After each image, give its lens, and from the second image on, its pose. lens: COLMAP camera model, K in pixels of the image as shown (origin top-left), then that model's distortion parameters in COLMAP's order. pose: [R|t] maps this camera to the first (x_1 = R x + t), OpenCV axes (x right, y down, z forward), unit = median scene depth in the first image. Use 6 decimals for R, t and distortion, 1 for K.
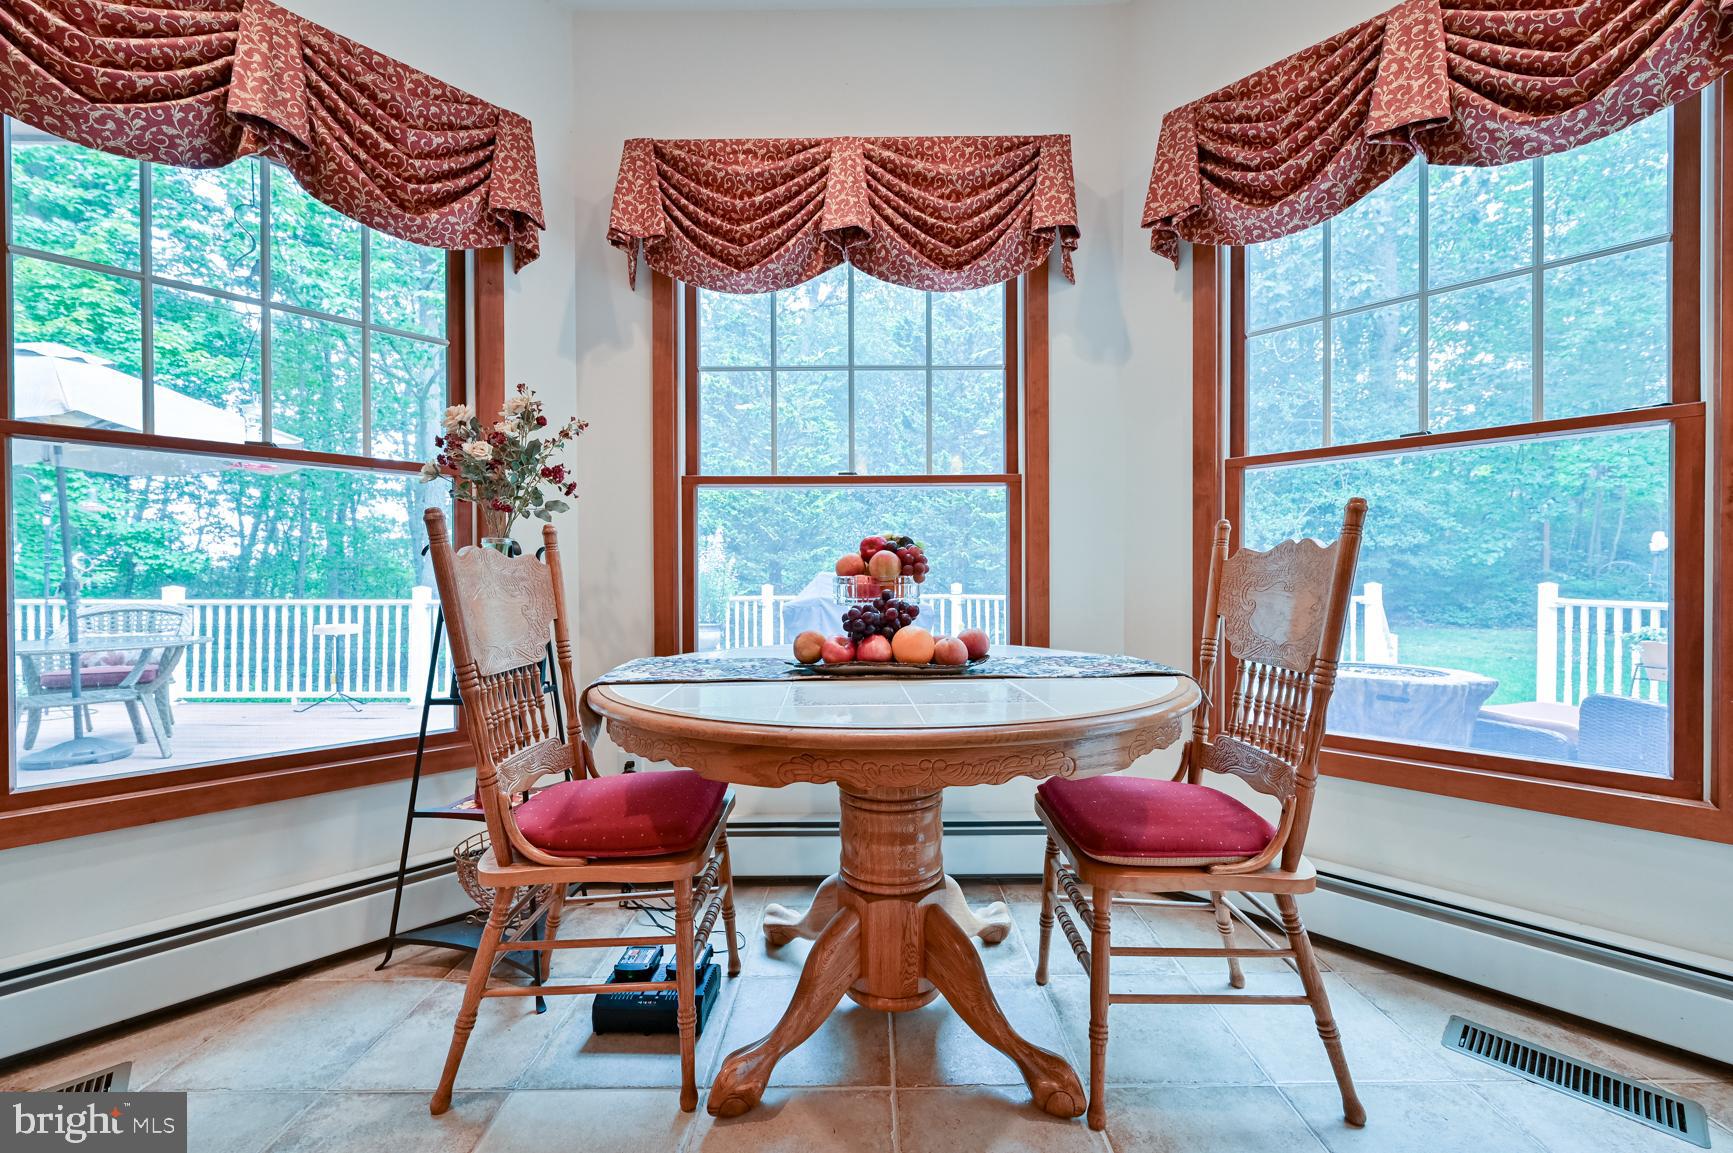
lens RADIAL K [[681.3, 0, 869.8], [0, 681.3, 592.4], [0, 0, 1]] dist [-0.002927, 0.000526]
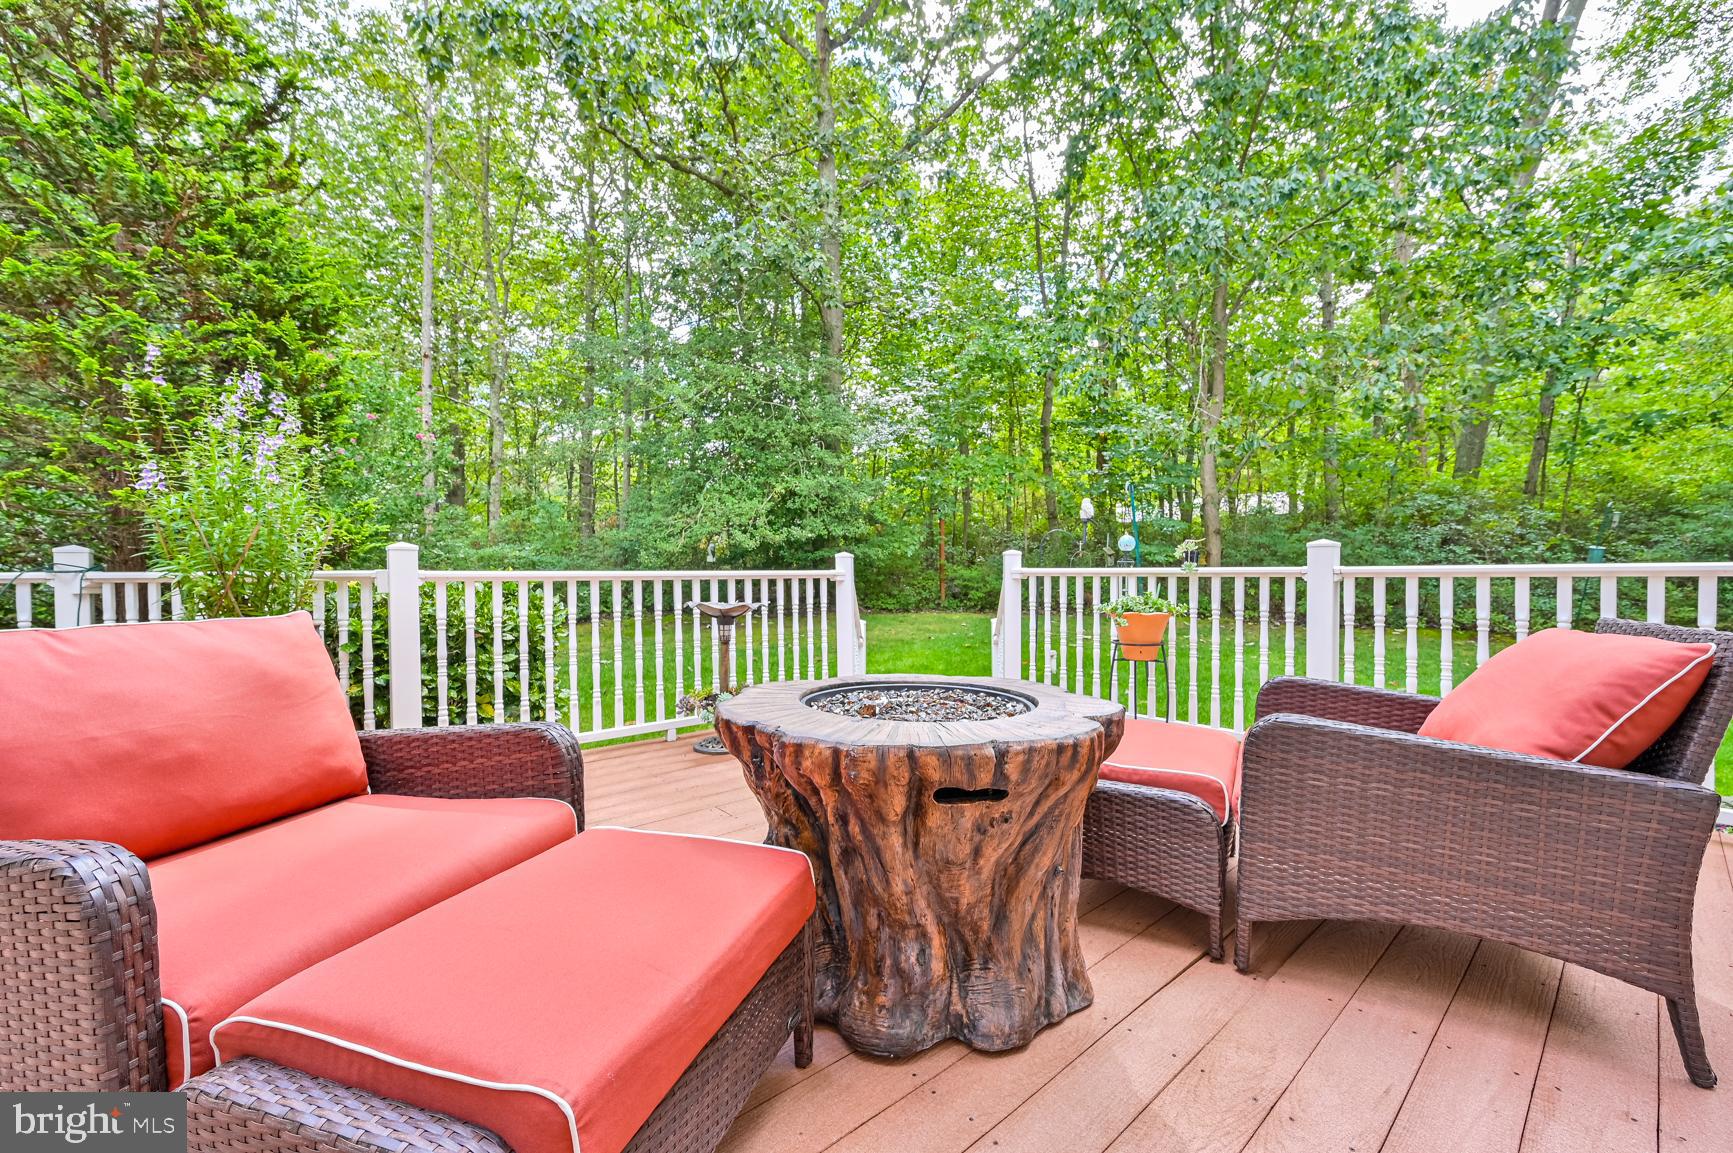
lens RADIAL K [[681.3, 0, 894.6], [0, 681.3, 588.3], [0, 0, 1]] dist [-0.002927, 0.000526]
pose [[0.733336, -0.010163, 0.679790, 0.836898], [0.013117, 0.999914, 0.000799, 0.082357], [-0.679740, 0.008331, 0.733406, 1.278361]]
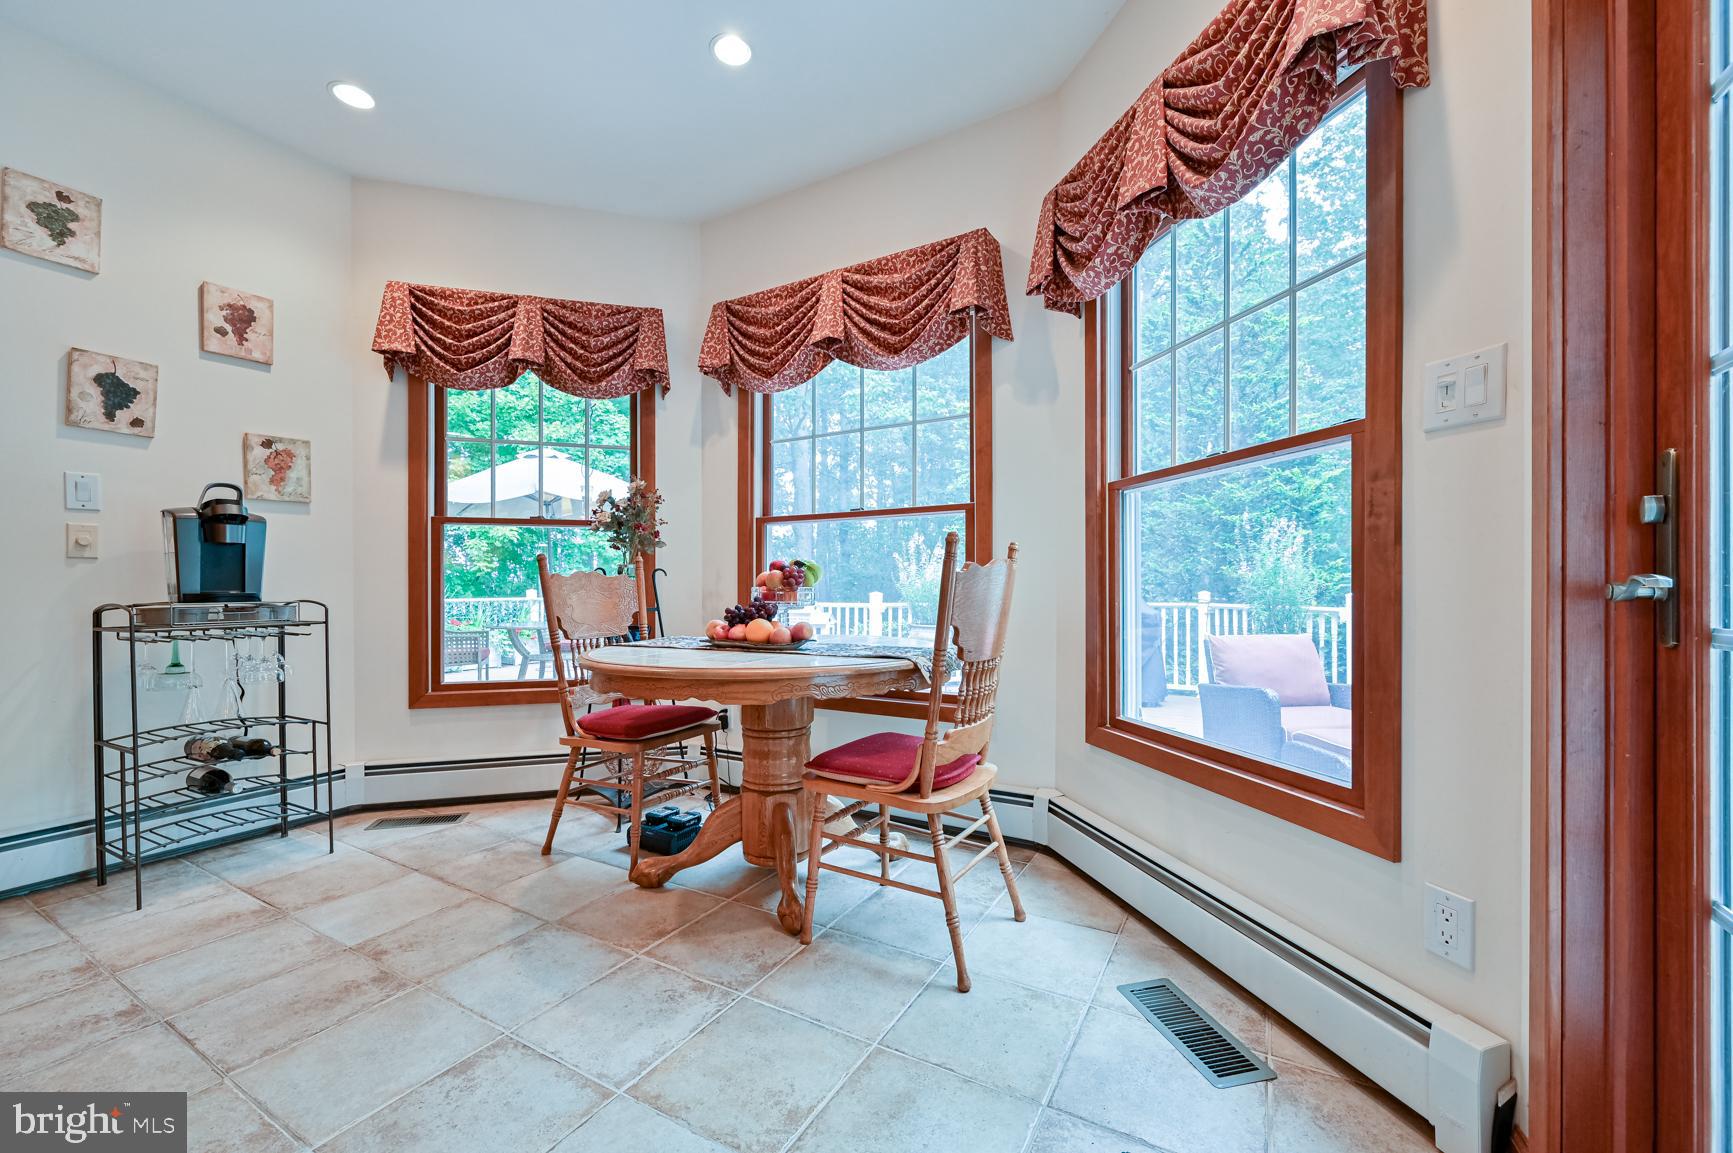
lens RADIAL K [[681.3, 0, 866.3], [0, 681.3, 593.3], [0, 0, 1]] dist [-0.002927, 0.000526]
pose [[0.867545, 0.006263, -0.497319, 0.728410], [-0.009663, 0.999944, -0.004264, -0.004213], [0.497264, 0.008505, 0.867558, -0.169730]]
